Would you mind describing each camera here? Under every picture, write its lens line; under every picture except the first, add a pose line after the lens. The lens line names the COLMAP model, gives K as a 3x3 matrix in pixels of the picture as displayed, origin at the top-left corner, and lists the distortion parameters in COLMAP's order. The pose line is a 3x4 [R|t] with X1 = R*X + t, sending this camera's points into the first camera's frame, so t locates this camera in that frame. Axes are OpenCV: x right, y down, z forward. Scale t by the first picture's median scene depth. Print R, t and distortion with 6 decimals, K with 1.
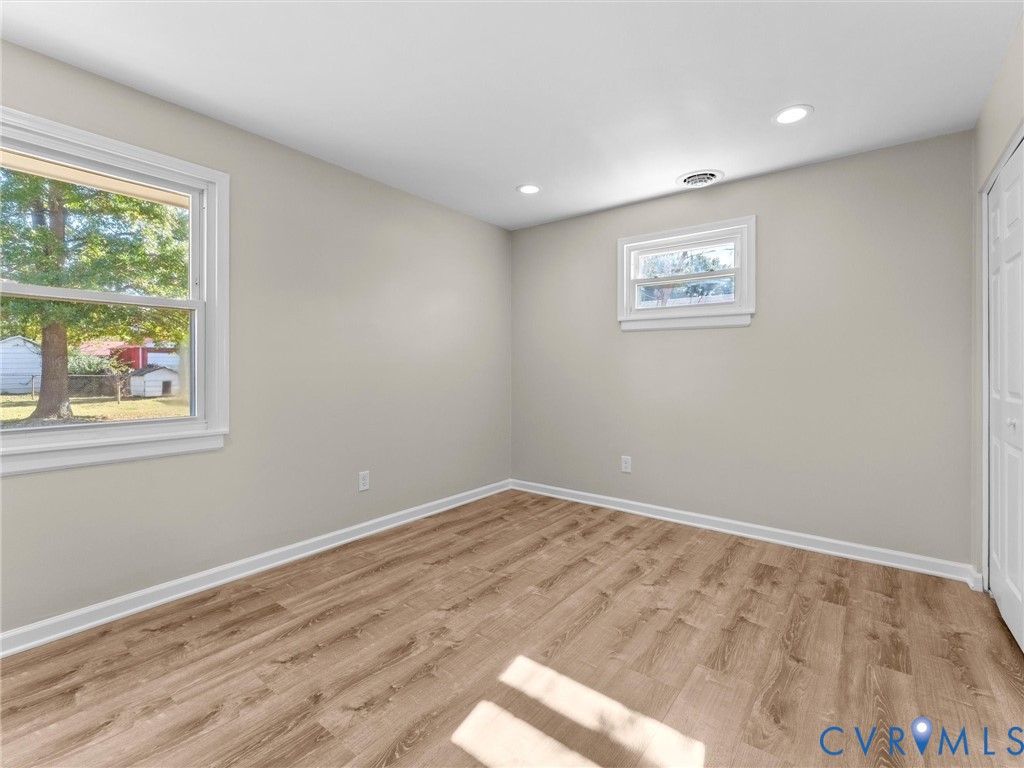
lens RADIAL K [[484.2, 0, 510.7], [0, 484.2, 377.2], [0, 0, 1]] dist [-0.000564, -0.001079]
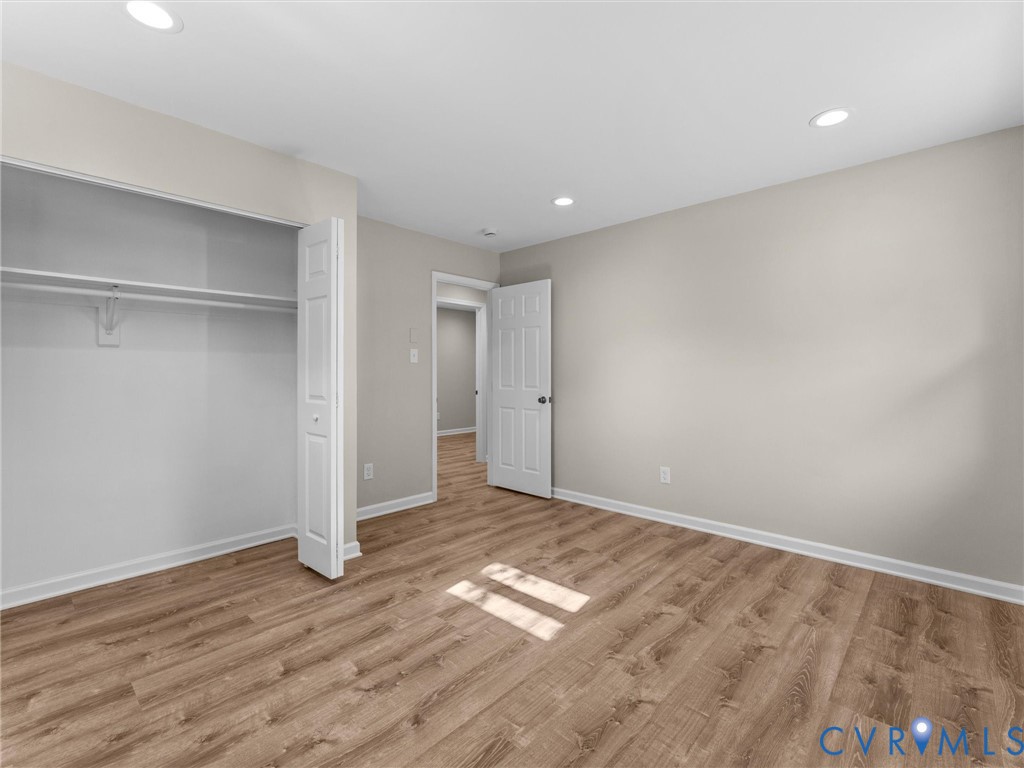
lens RADIAL K [[484.2, 0, 510.7], [0, 484.2, 377.2], [0, 0, 1]] dist [-0.000564, -0.001079]
pose [[-0.995724, -0.004851, 0.092252, 0.006046], [-0.002216, 0.999587, 0.028648, -0.053636], [-0.092353, 0.028322, -0.995323, 1.938845]]
